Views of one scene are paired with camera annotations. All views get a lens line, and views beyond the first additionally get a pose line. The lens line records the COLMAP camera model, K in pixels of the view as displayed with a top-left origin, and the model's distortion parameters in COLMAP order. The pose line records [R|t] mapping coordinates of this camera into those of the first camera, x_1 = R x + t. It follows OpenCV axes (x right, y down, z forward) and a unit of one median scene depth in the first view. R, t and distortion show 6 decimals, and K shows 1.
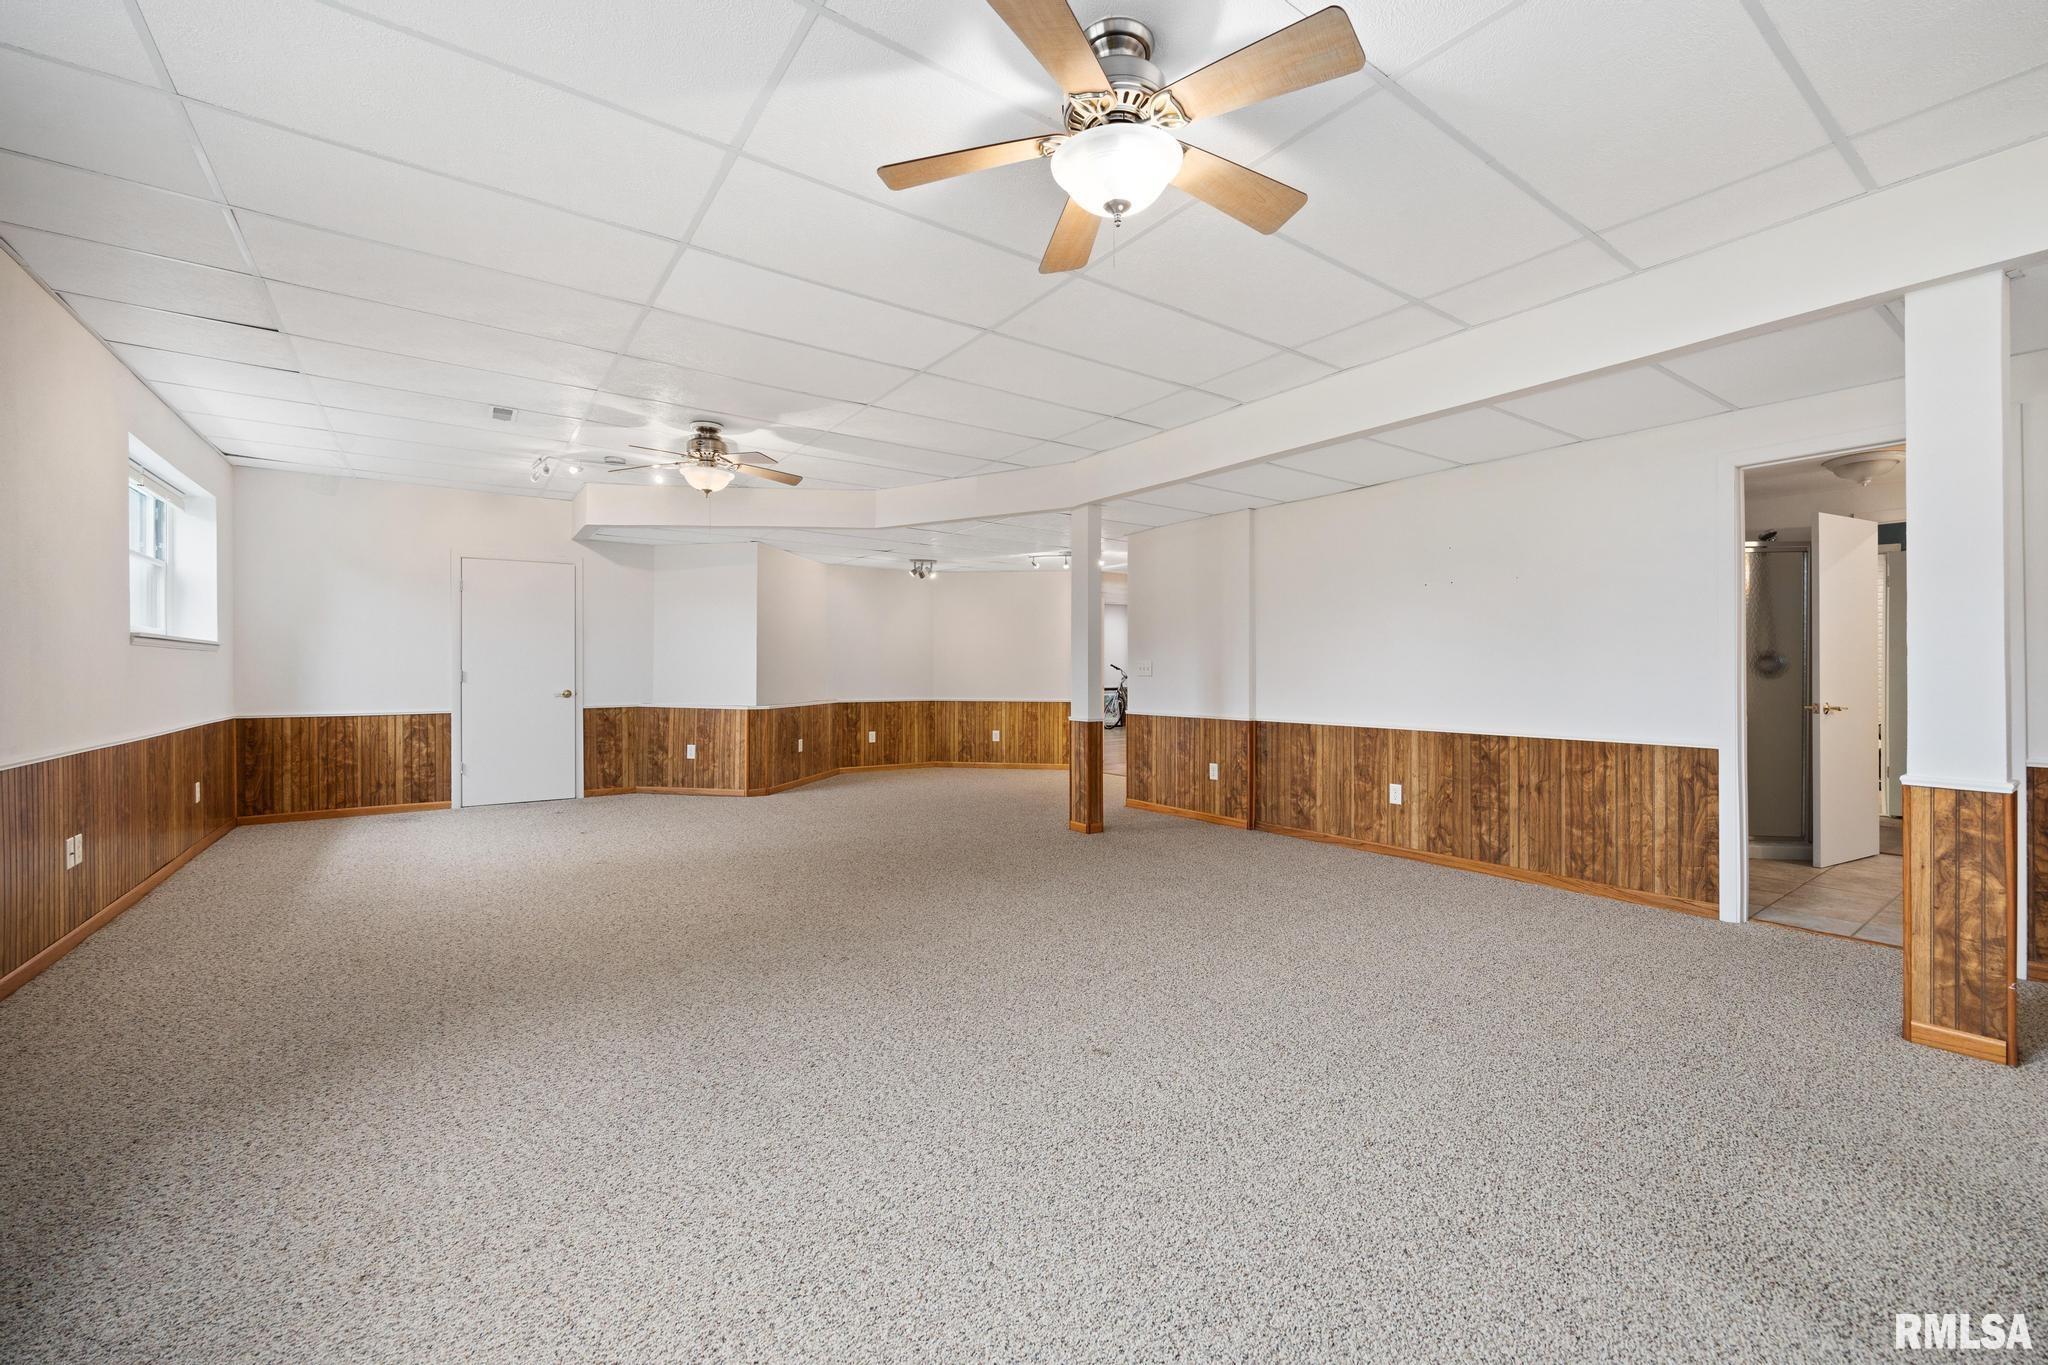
lens RADIAL K [[813.8, 0, 1043.1], [0, 813.8, 674.4], [0, 0, 1]] dist [-0.006941, -0.000080]
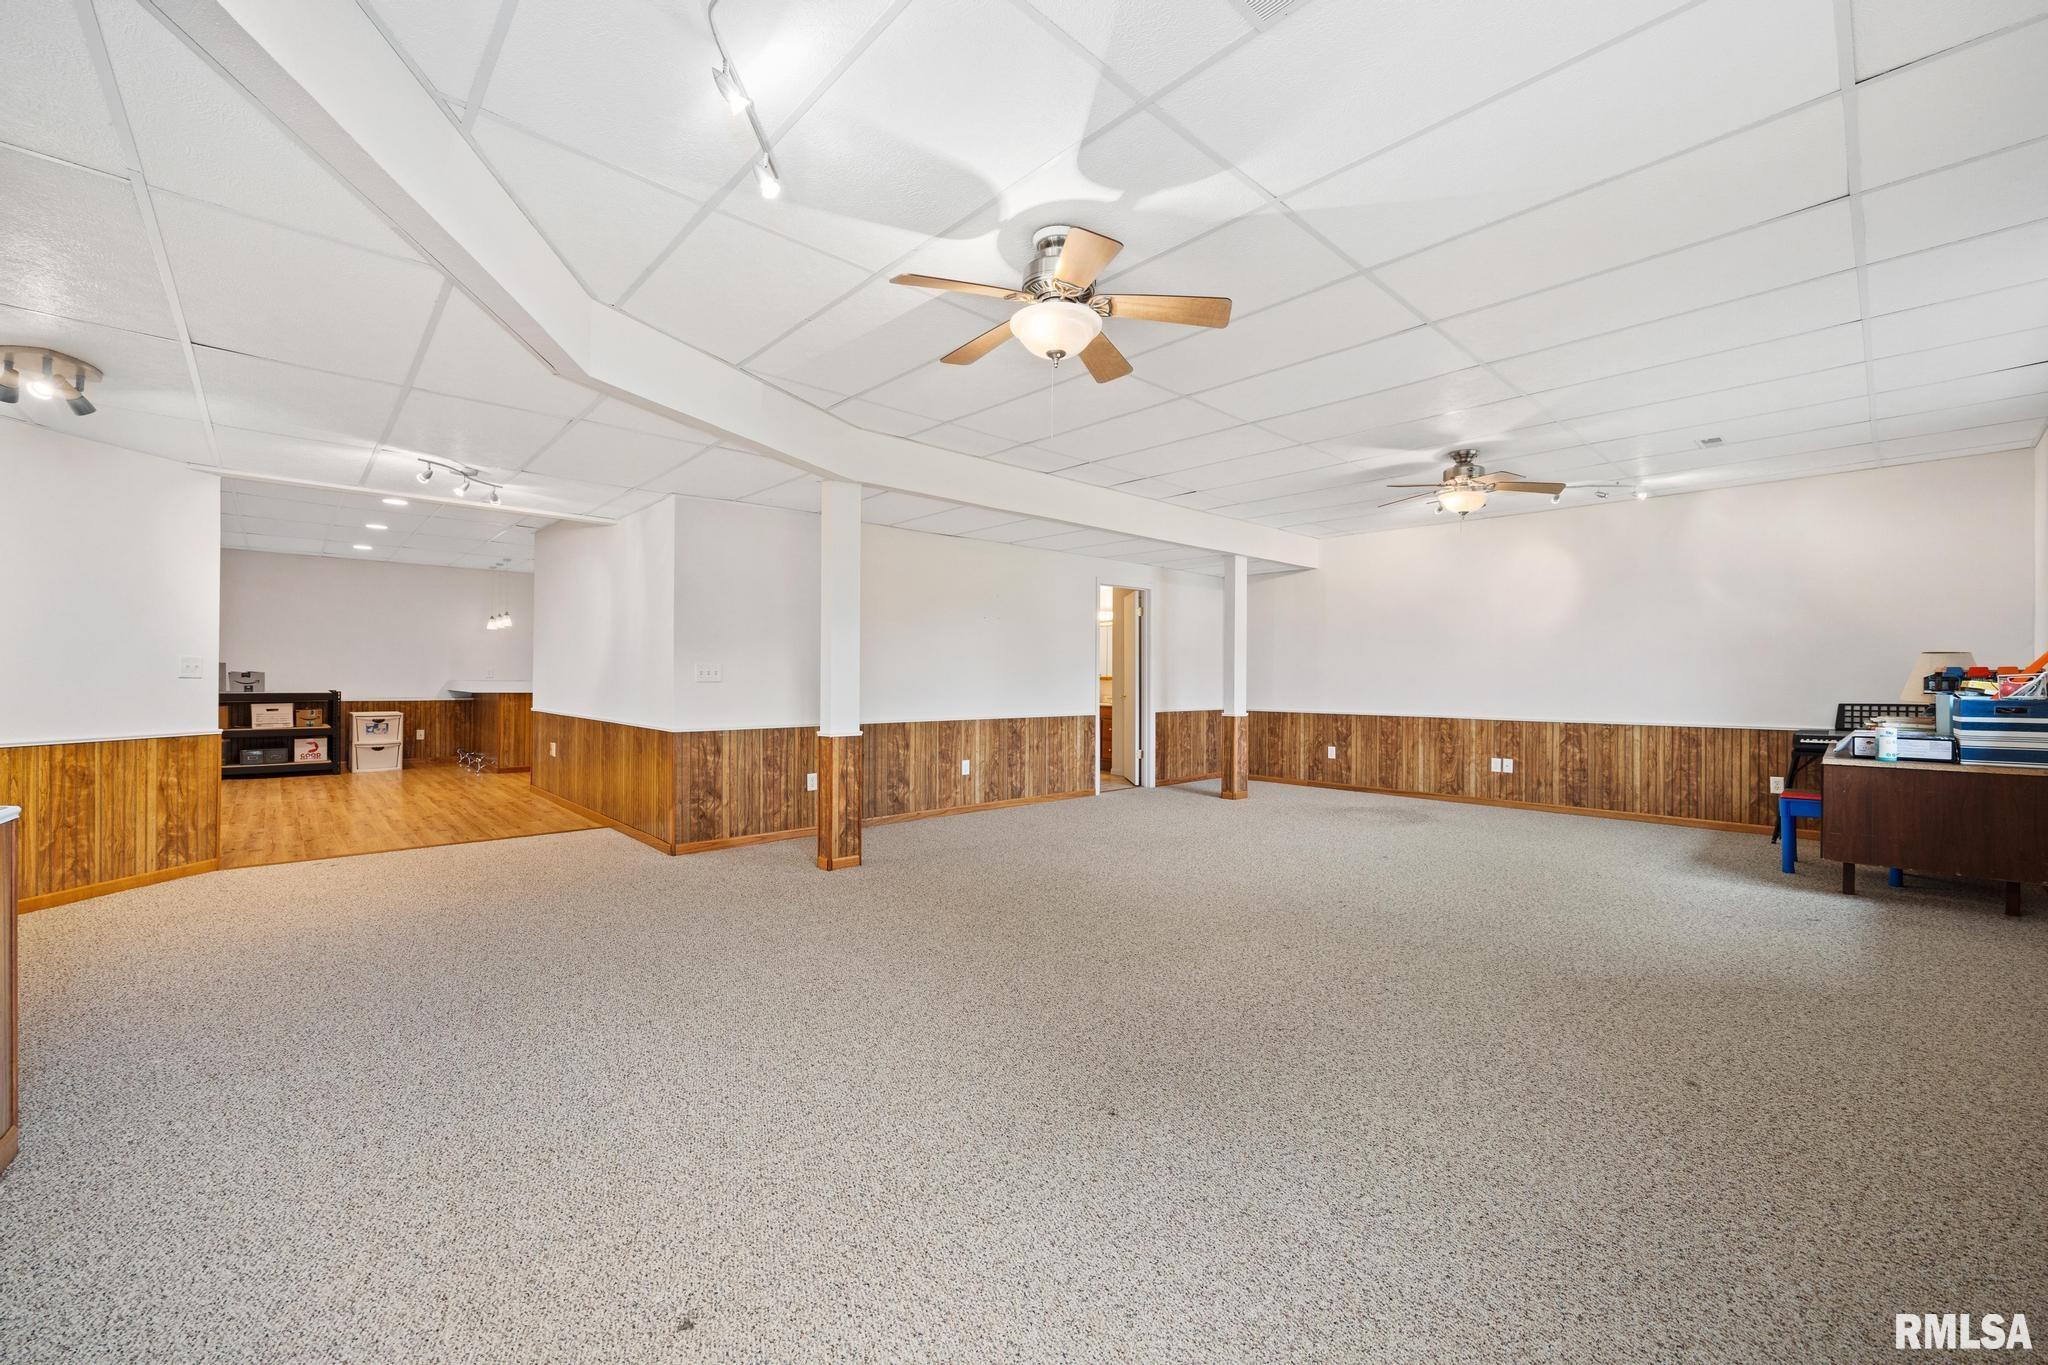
lens RADIAL K [[813.8, 0, 1043.1], [0, 813.8, 674.4], [0, 0, 1]] dist [-0.006941, -0.000080]
pose [[-0.125089, 0.005172, 0.992132, -0.882318], [-0.001663, 0.999984, -0.005423, -0.001806], [-0.992144, -0.002329, -0.125079, 0.977687]]
